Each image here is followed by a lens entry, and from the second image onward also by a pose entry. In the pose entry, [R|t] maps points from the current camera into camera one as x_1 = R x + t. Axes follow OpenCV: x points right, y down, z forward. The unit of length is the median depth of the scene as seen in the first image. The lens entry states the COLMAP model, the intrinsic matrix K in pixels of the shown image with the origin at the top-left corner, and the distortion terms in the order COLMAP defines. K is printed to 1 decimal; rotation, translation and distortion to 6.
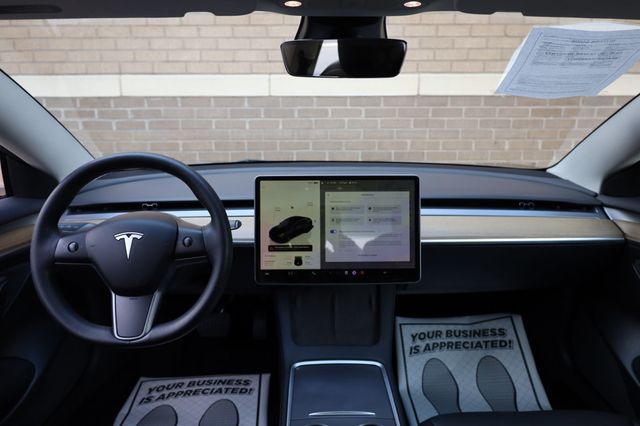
lens RADIAL K [[460.0, 0, 320.0], [0, 460.0, 213.0], [0, 0, 1]] dist [0.000440, -0.000965]
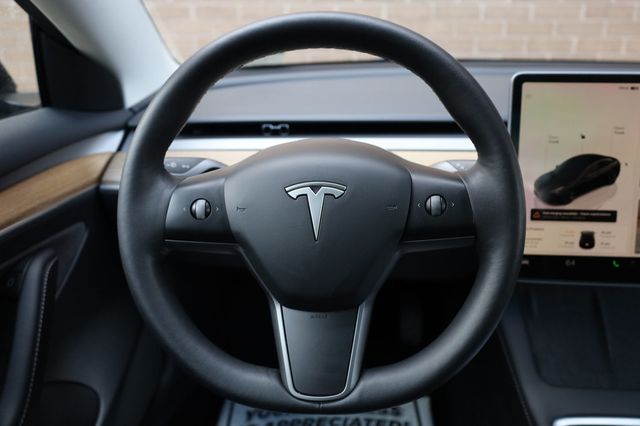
lens RADIAL K [[575.4, 0, 320.0], [0, 575.4, 213.0], [0, 0, 1]] dist [-0.011468, 0.006479]
pose [[0.996321, 0.031327, -0.079767, -0.281201], [-0.021348, 0.992174, 0.123021, 0.000001], [0.082997, -0.120865, 0.989193, 0.314226]]
